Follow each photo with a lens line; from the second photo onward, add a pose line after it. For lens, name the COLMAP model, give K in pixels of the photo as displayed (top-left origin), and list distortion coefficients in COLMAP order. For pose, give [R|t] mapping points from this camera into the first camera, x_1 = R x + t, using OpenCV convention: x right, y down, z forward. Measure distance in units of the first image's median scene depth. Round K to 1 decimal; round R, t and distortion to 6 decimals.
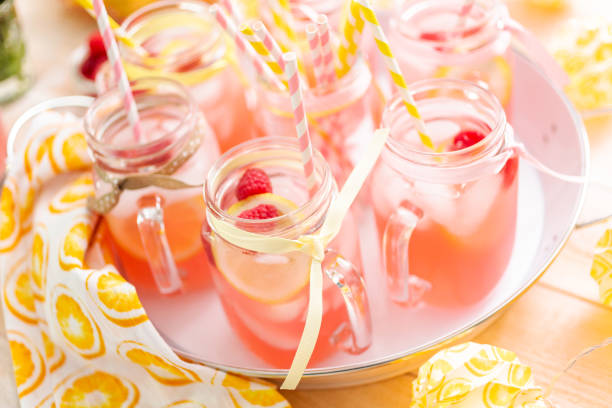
lens RADIAL K [[1859.4, 0, 306.0], [0, 1859.4, 204.0], [0, 0, 1]] dist [0.064327, -0.142484]
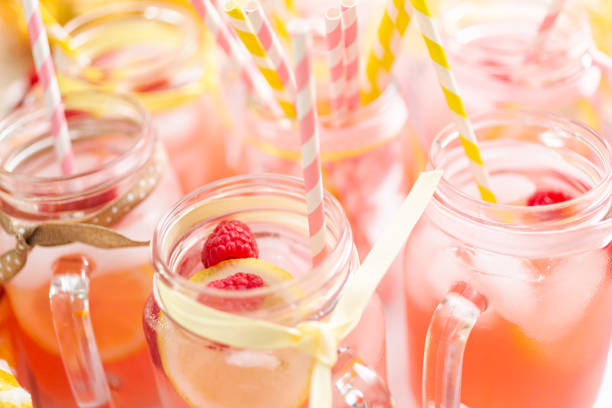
lens RADIAL K [[1022.4, 0, 306.0], [0, 1022.4, 204.0], [0, 0, 1]] dist [0.021367, 0.009348]
pose [[0.997471, 0.062411, 0.034007, -0.014549], [-0.055381, 0.982382, -0.178489, 0.038082], [-0.044547, 0.176154, 0.983354, 0.640968]]
